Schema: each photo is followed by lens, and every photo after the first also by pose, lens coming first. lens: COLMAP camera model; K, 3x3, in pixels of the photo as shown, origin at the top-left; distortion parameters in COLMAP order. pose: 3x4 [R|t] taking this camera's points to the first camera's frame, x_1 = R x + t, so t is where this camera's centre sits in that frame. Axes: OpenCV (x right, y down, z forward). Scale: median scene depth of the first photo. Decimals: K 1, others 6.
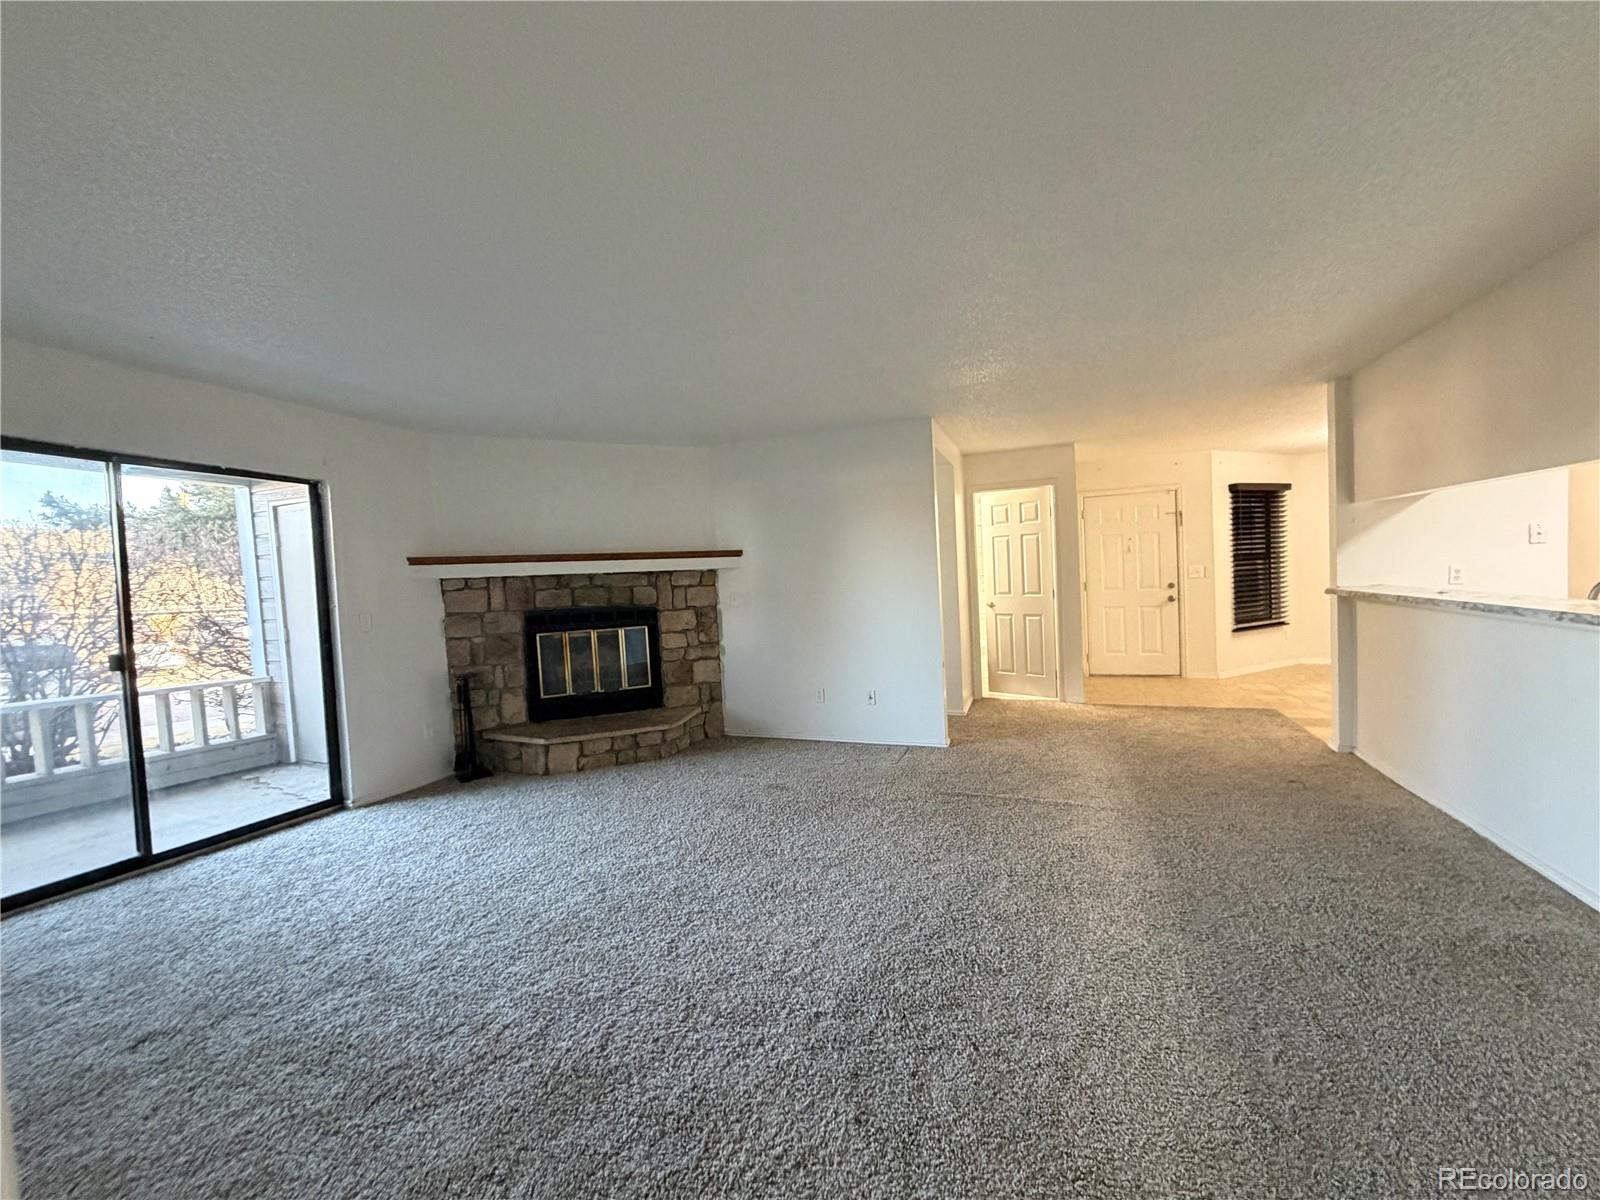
lens RADIAL K [[636.3, 0, 796.6], [0, 636.3, 595.3], [0, 0, 1]] dist [-0.001423, 0.000075]
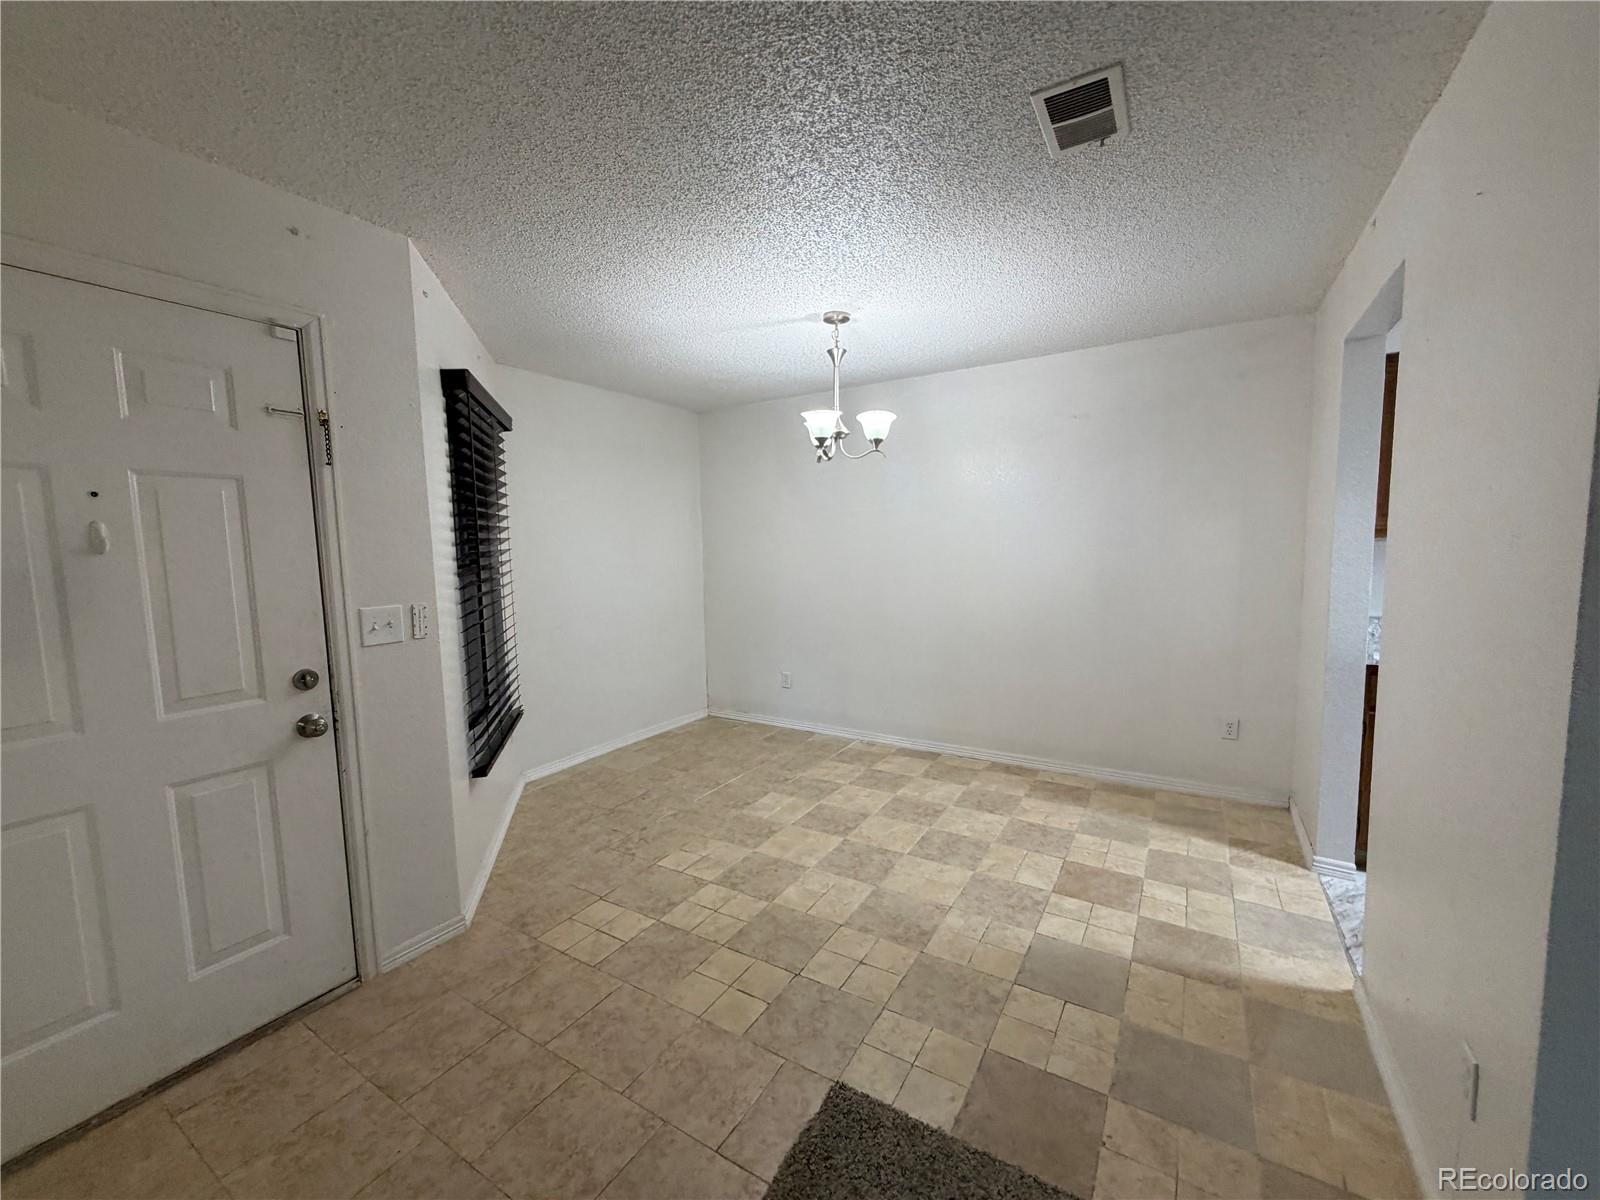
lens RADIAL K [[636.3, 0, 798.4], [0, 636.3, 601.7], [0, 0, 1]] dist [-0.001423, 0.000075]
pose [[0.175363, -0.049040, 0.983282, 0.357710], [0.049559, 0.997932, 0.040932, -0.049864], [-0.983256, 0.041552, 0.177431, 0.739744]]
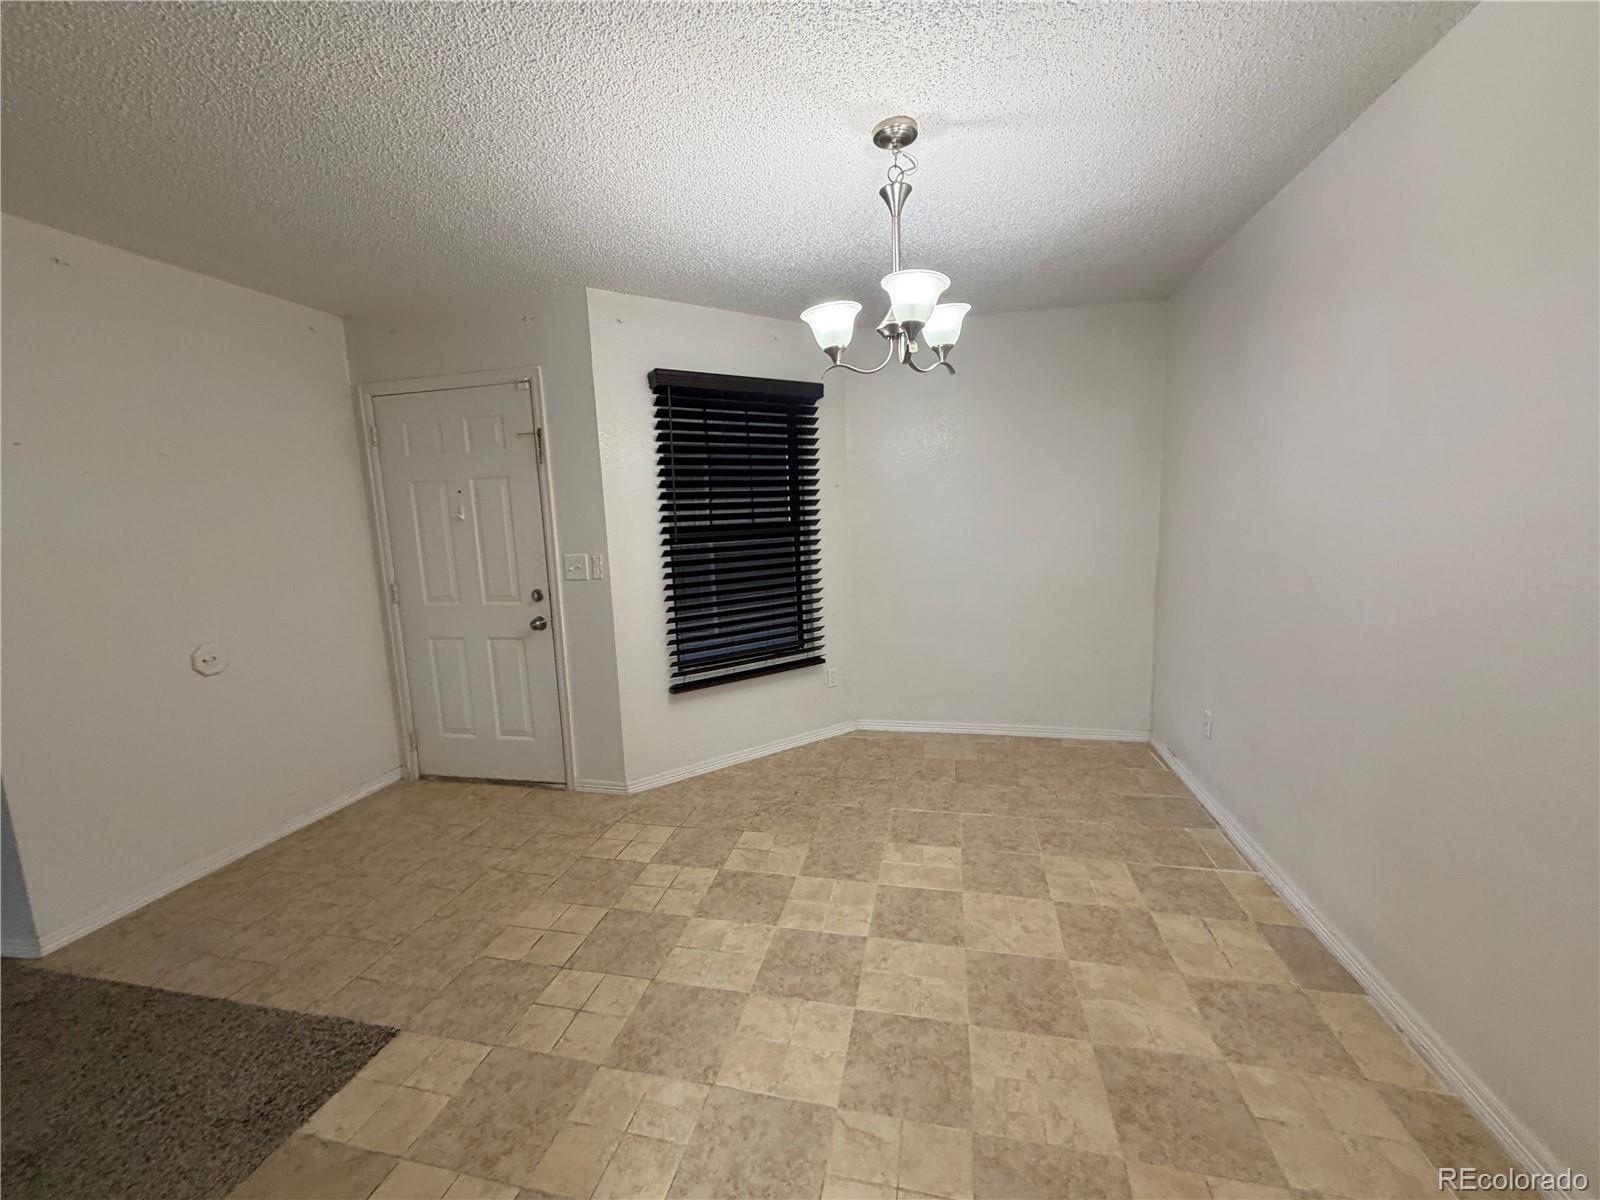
lens RADIAL K [[636.3, 0, 799.4], [0, 636.3, 603.1], [0, 0, 1]] dist [-0.001423, 0.000075]
pose [[0.987821, -0.010379, 0.155245, 0.704093], [-0.004032, 0.995730, 0.092225, -0.053181], [-0.155539, -0.091728, 0.983562, 0.518020]]
